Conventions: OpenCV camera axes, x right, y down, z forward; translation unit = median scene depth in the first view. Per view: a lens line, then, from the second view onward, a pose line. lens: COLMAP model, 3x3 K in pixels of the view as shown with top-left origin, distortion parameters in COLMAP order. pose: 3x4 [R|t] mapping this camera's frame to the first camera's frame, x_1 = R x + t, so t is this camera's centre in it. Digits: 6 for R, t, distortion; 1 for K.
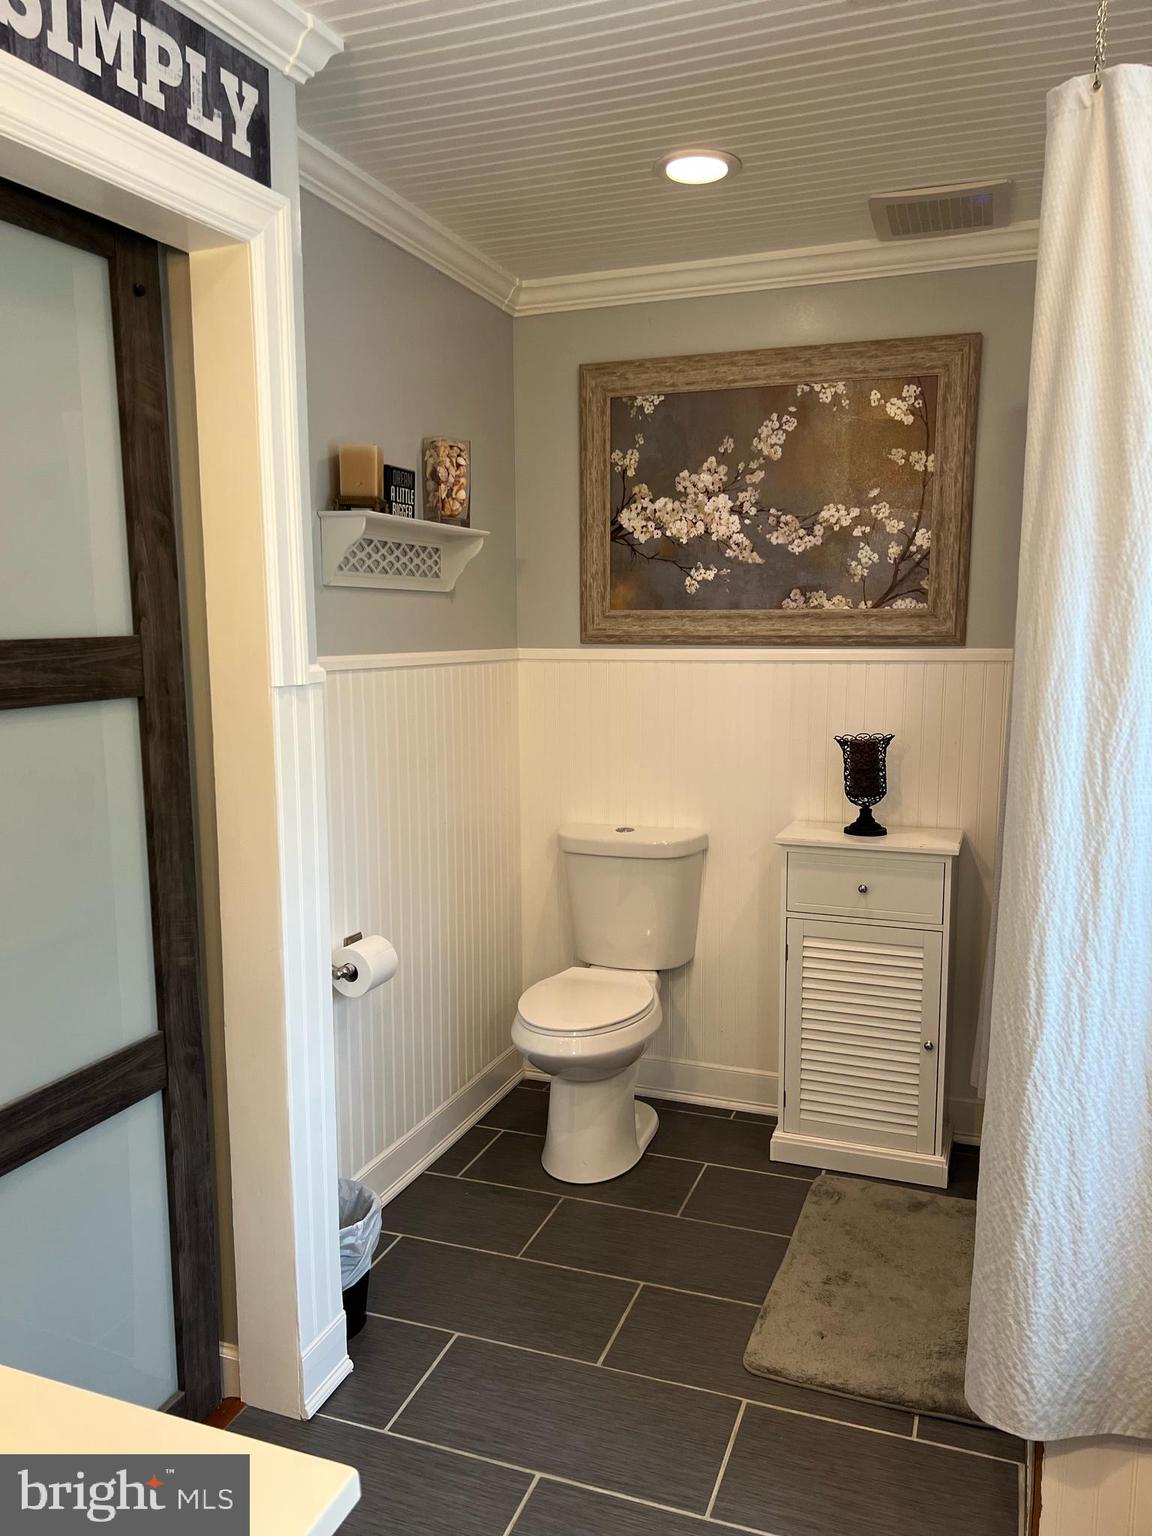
lens RADIAL K [[1138.9, 0, 584.8], [0, 1138.9, 784.1], [0, 0, 1]] dist [0.039696, 0.000066]
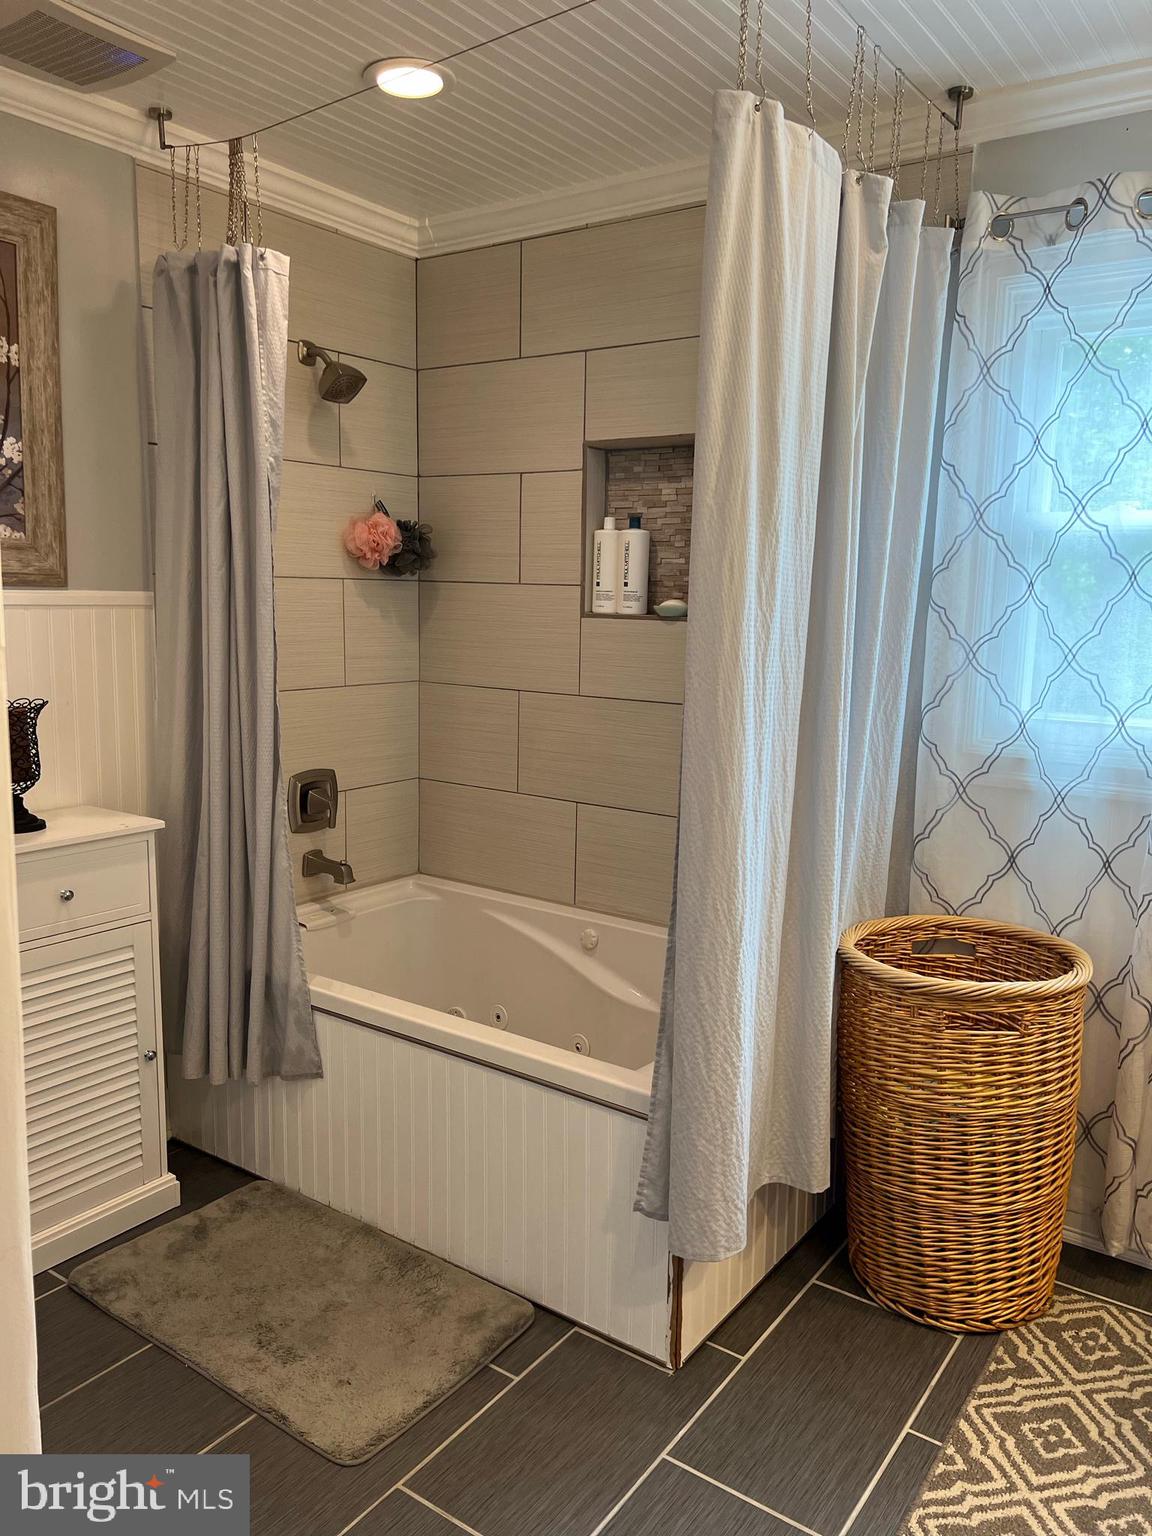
lens RADIAL K [[1141.2, 0, 576.0], [0, 1141.2, 768.0], [0, 0, 1]] dist [0.090079, -0.101060]
pose [[0.281390, -0.135507, 0.949978, -0.397249], [0.115668, 0.987551, 0.106604, -0.038594], [-0.952597, 0.079885, 0.293561, 0.420102]]
